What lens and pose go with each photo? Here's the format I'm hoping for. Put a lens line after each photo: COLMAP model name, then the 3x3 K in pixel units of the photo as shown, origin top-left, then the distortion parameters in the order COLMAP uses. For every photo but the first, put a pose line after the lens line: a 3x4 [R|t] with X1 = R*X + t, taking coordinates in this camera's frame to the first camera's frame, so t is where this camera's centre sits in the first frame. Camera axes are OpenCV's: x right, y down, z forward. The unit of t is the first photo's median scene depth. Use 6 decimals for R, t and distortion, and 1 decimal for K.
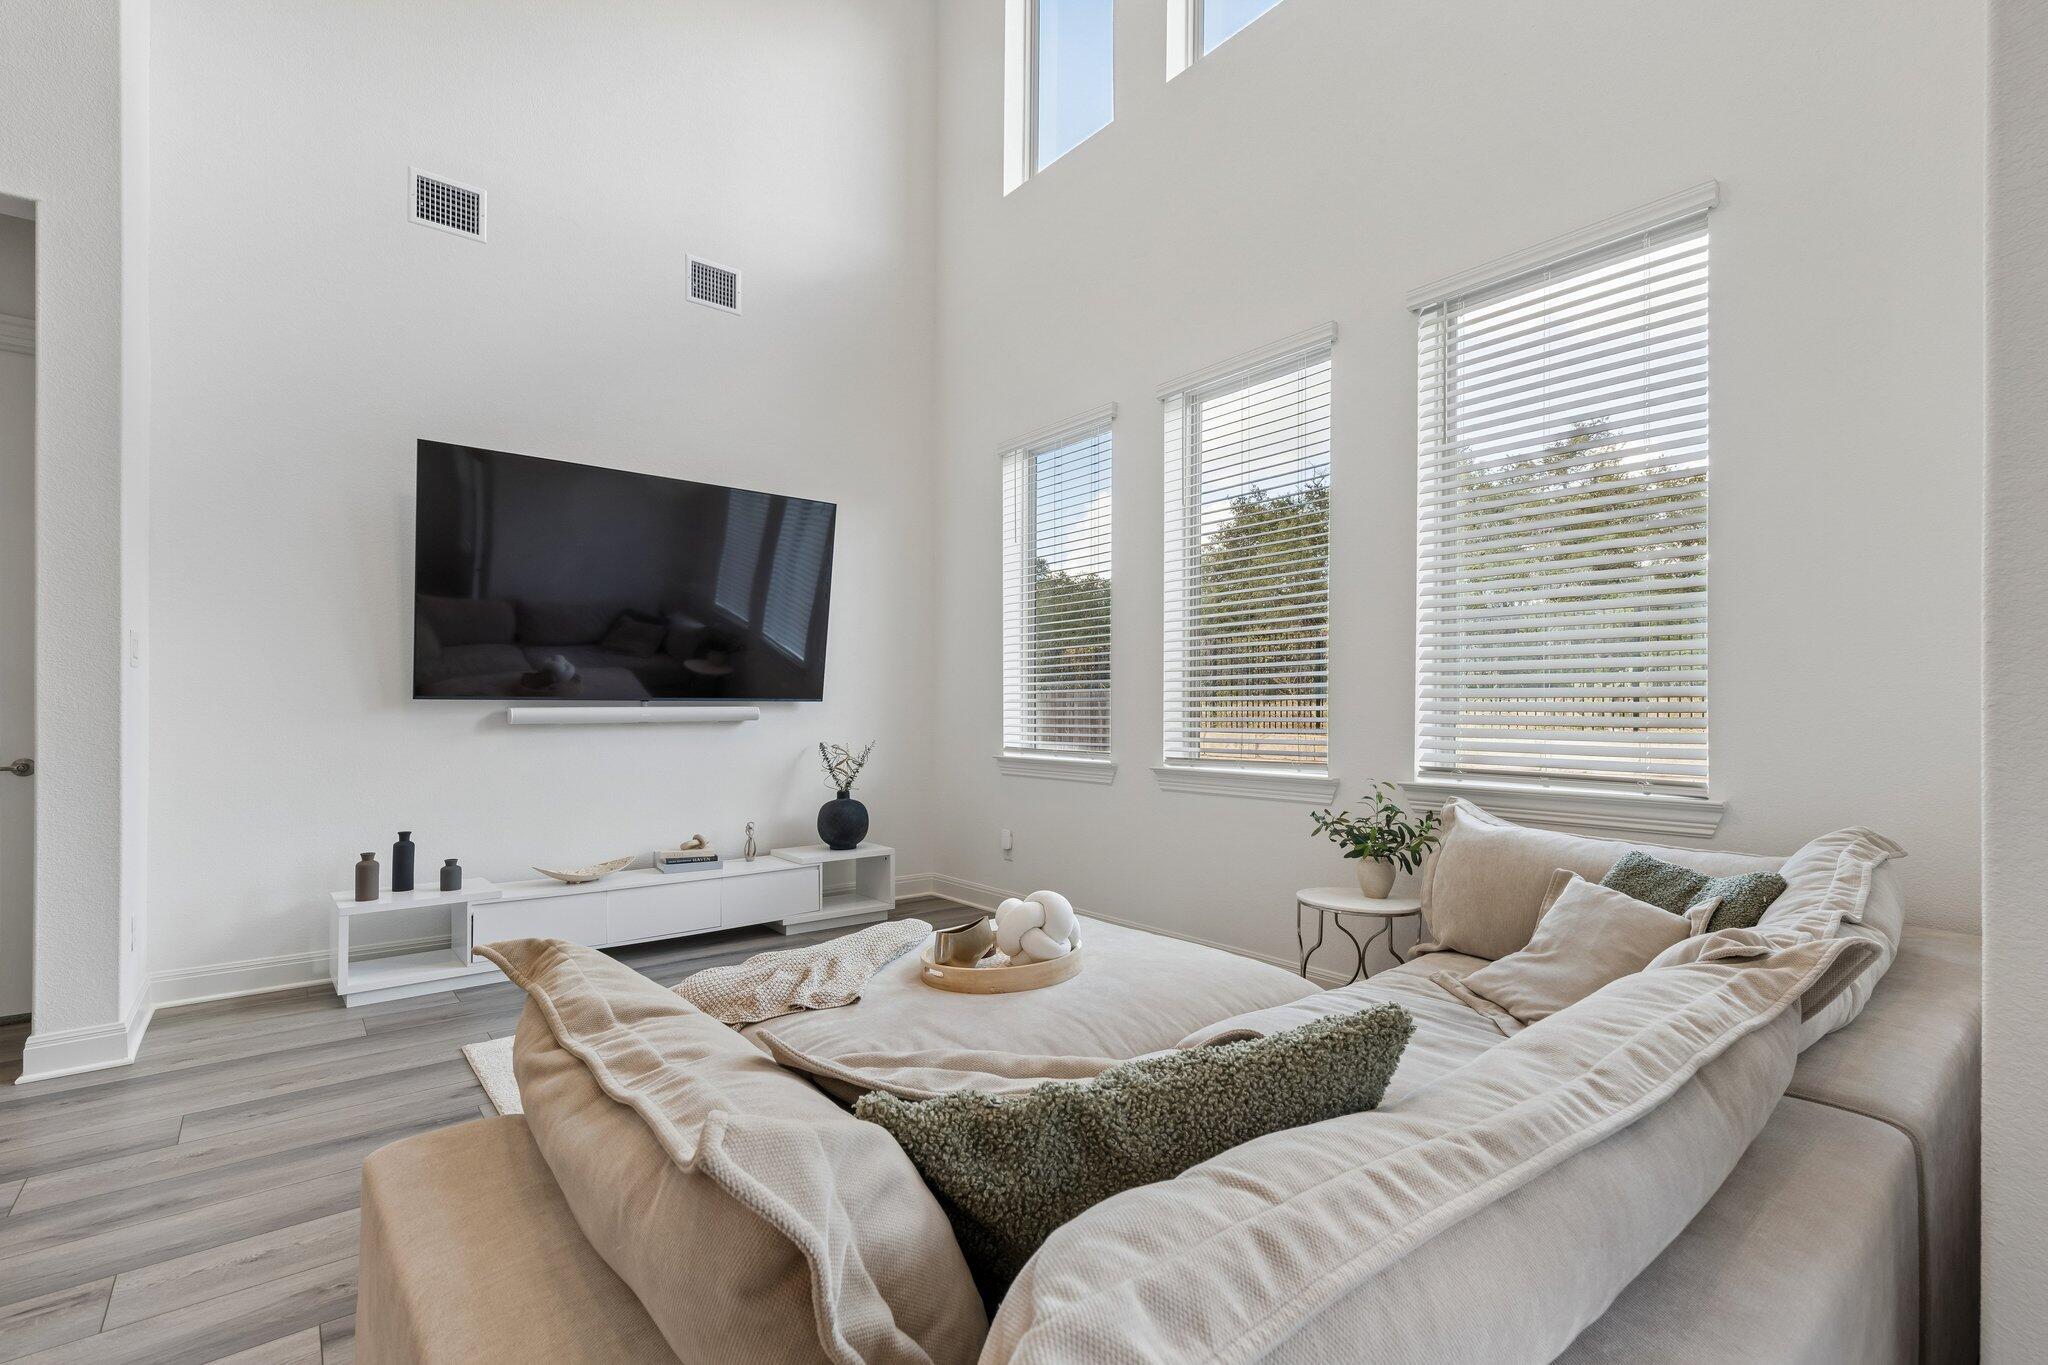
lens RADIAL K [[932.8, 0, 1024.0], [0, 932.8, 700.8], [0, 0, 1]] dist [-0.001218, -0.000012]
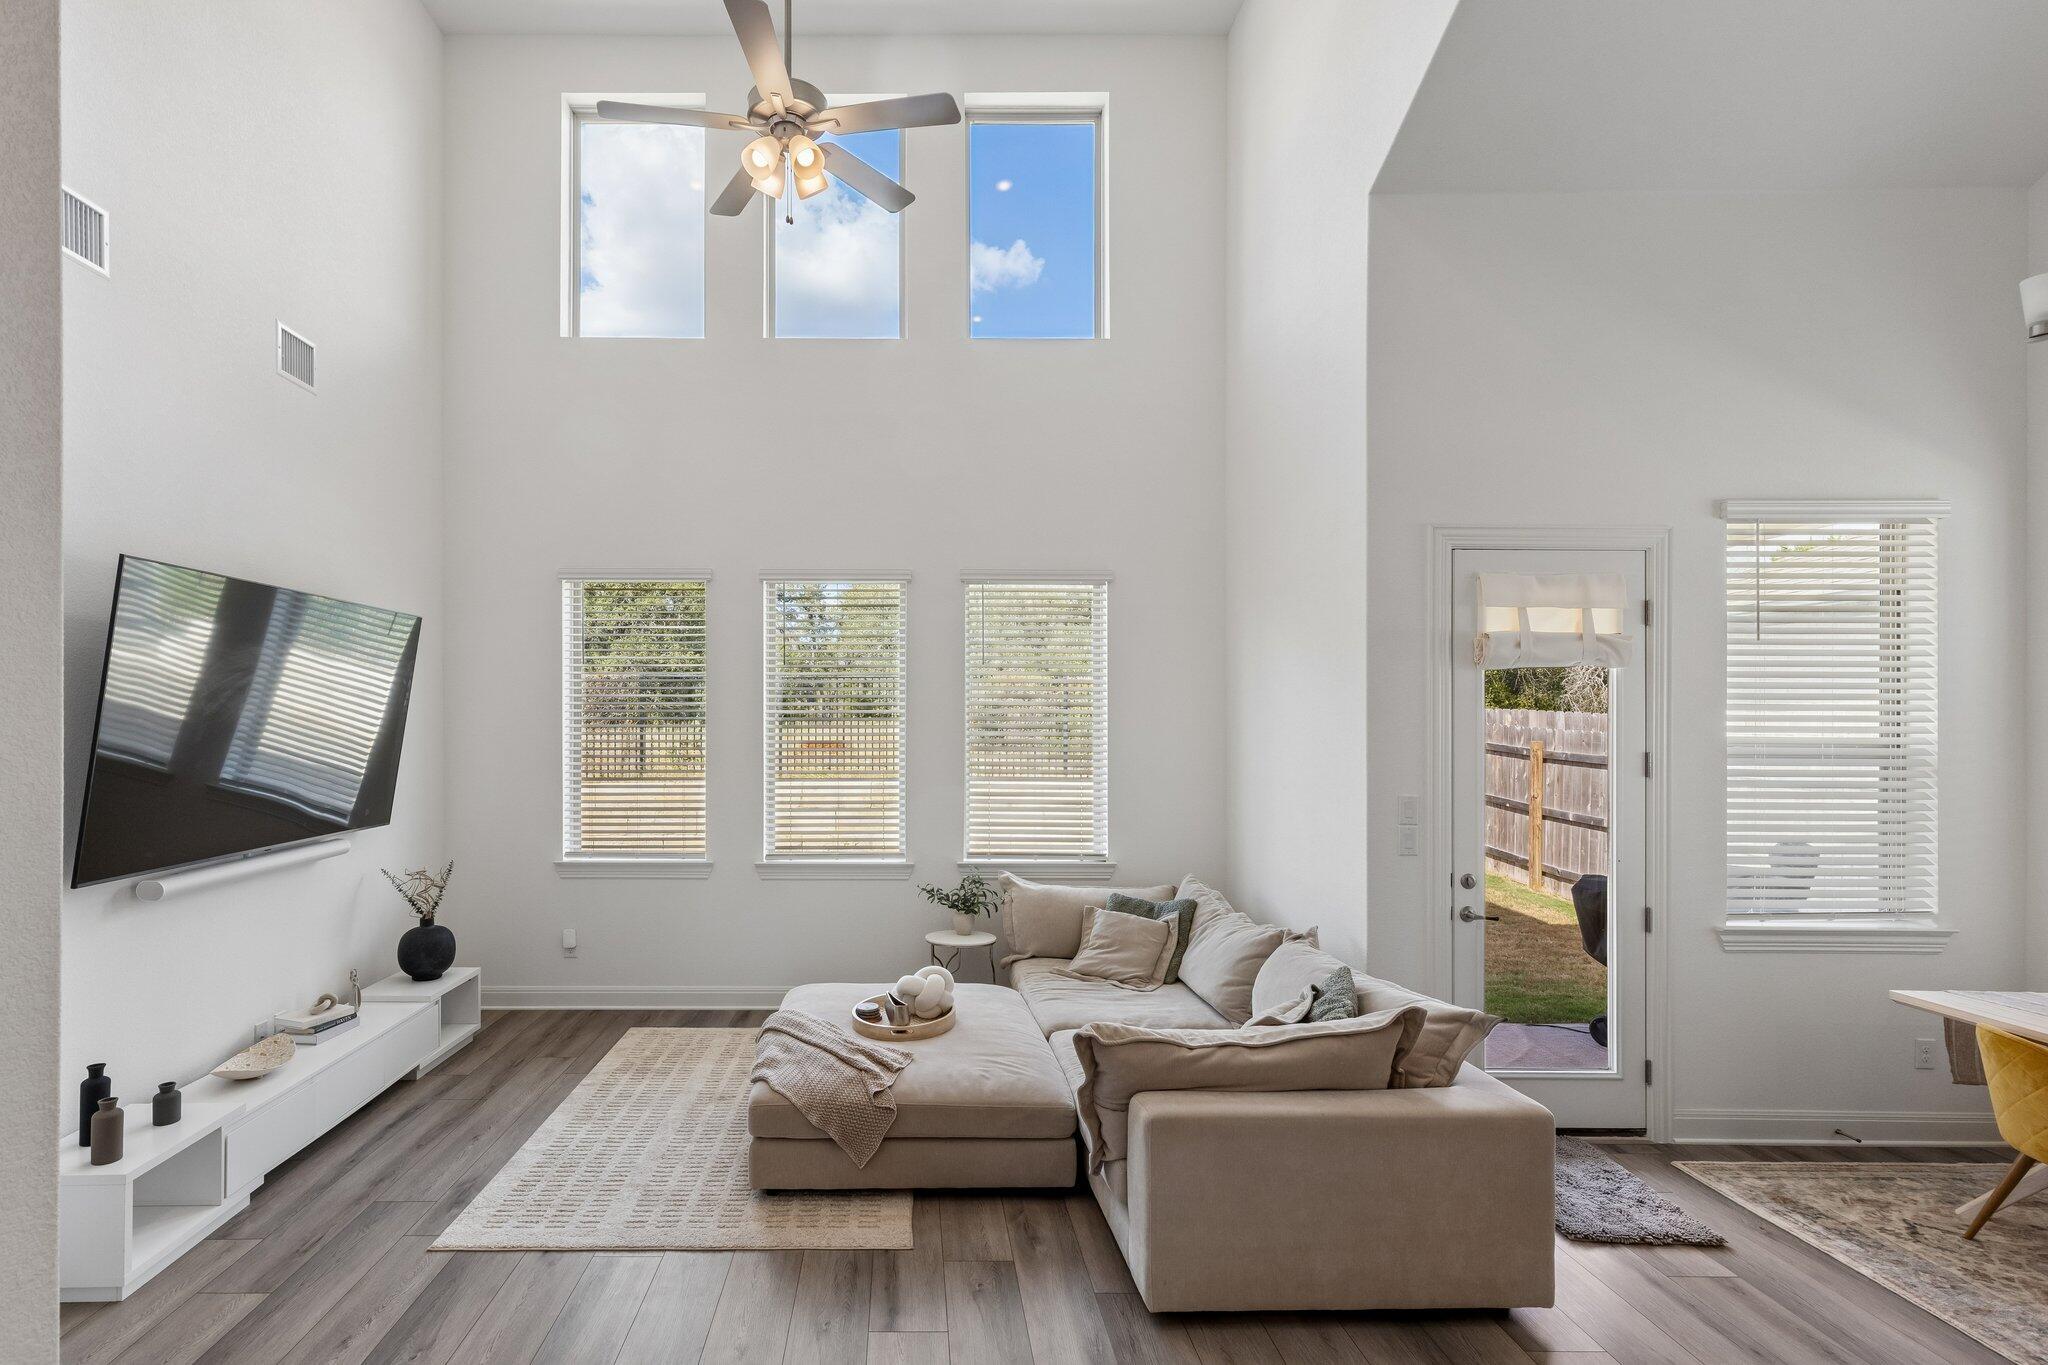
lens RADIAL K [[932.8, 0, 959.0], [0, 932.8, 721.1], [0, 0, 1]] dist [-0.001218, -0.000012]
pose [[0.629396, 0.007617, 0.777047, -0.783644], [-0.006285, 0.999969, -0.004711, -0.137407], [-0.777059, -0.001919, 0.629424, -0.031377]]
